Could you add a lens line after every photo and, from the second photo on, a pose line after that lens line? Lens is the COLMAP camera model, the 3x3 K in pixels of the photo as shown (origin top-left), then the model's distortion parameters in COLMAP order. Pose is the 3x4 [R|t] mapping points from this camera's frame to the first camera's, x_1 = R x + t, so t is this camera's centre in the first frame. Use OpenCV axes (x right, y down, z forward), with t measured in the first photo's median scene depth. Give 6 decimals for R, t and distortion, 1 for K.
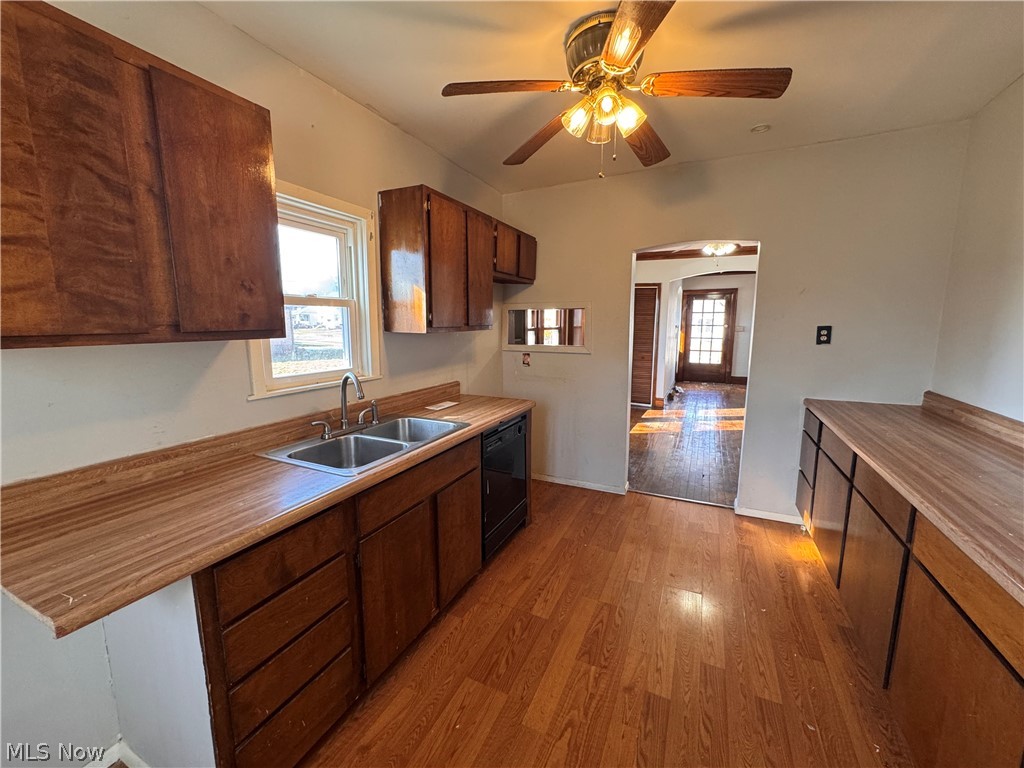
lens RADIAL K [[408.9, 0, 511.1], [0, 408.9, 383.2], [0, 0, 1]] dist [-0.000583, 0.000455]
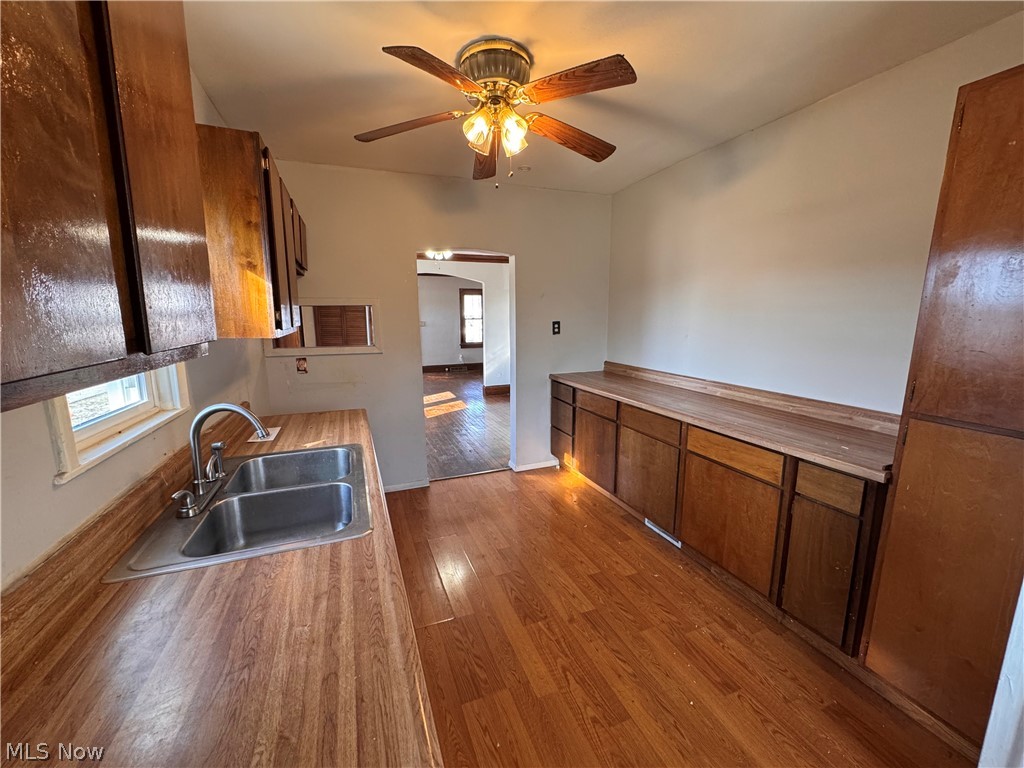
lens RADIAL K [[408.9, 0, 511.1], [0, 408.9, 383.2], [0, 0, 1]] dist [-0.000583, 0.000455]
pose [[0.680888, -0.121773, 0.722193, -0.432492], [0.114001, 0.991683, 0.059733, -0.034743], [-0.723461, 0.041659, 0.689107, 0.173860]]
